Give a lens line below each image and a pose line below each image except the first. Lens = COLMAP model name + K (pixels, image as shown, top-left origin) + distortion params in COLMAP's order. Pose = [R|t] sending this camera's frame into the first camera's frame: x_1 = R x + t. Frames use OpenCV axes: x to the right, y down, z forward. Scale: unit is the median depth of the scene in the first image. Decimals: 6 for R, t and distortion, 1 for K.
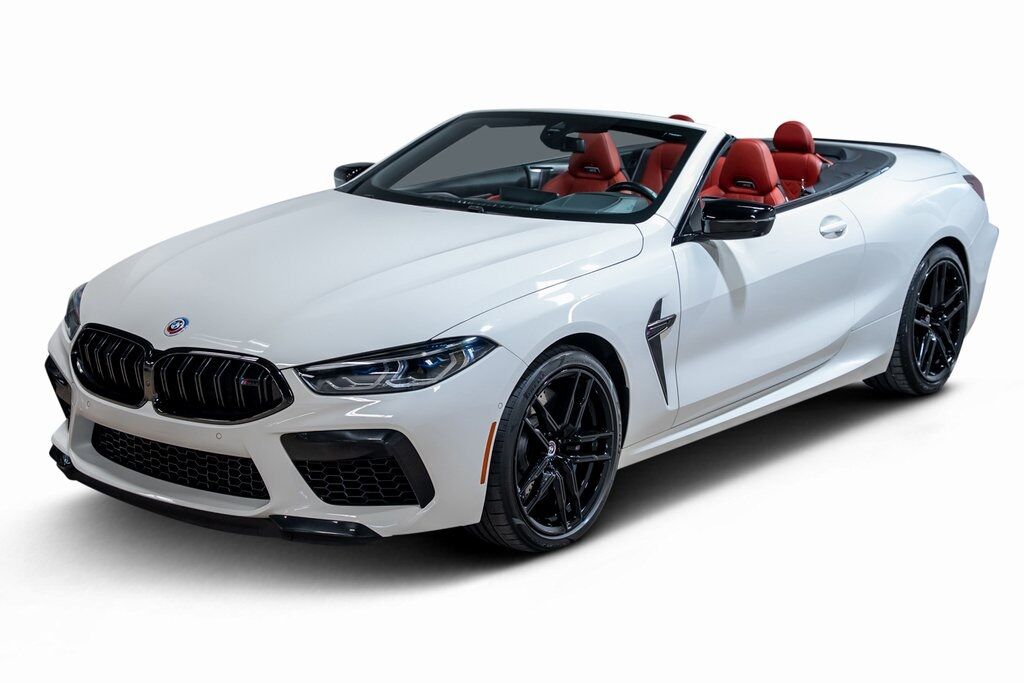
lens RADIAL K [[1641.9, 0, 515.3], [0, 1641.9, 336.8], [0, 0, 1]] dist [0.097341, 0.000000]
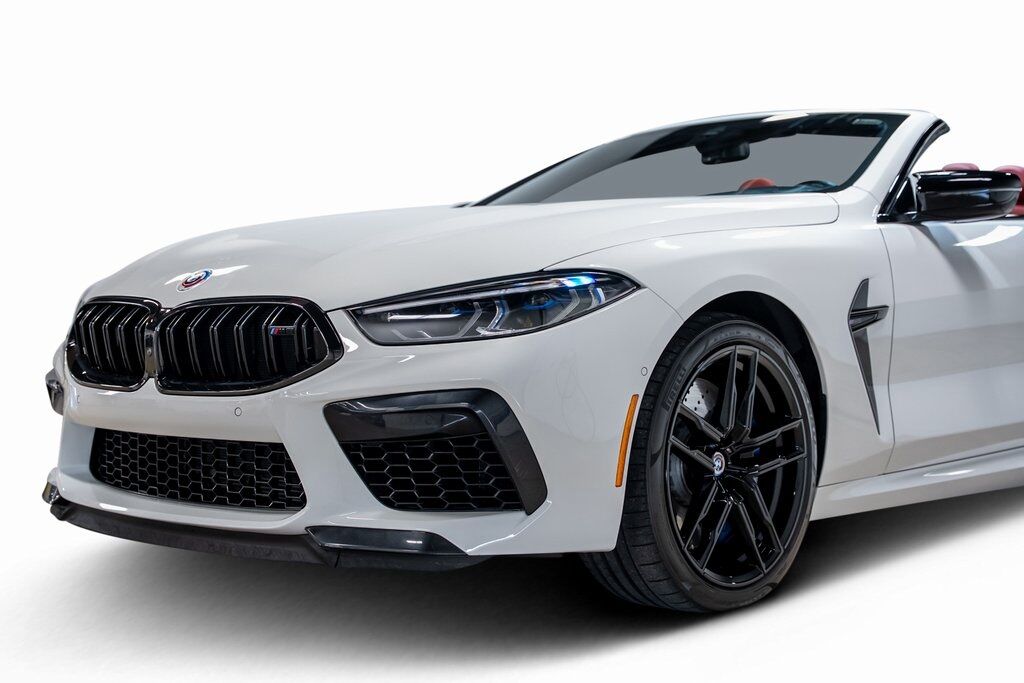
lens RADIAL K [[1586.4, 0, 511.5], [0, 1586.4, 344.7], [0, 0, 1]] dist [0.008214, 0.000000]
pose [[0.995593, -0.006443, -0.093559, -0.002276], [-0.010351, 0.983991, -0.177917, 0.146932], [0.093208, 0.178102, 0.979588, 0.341754]]
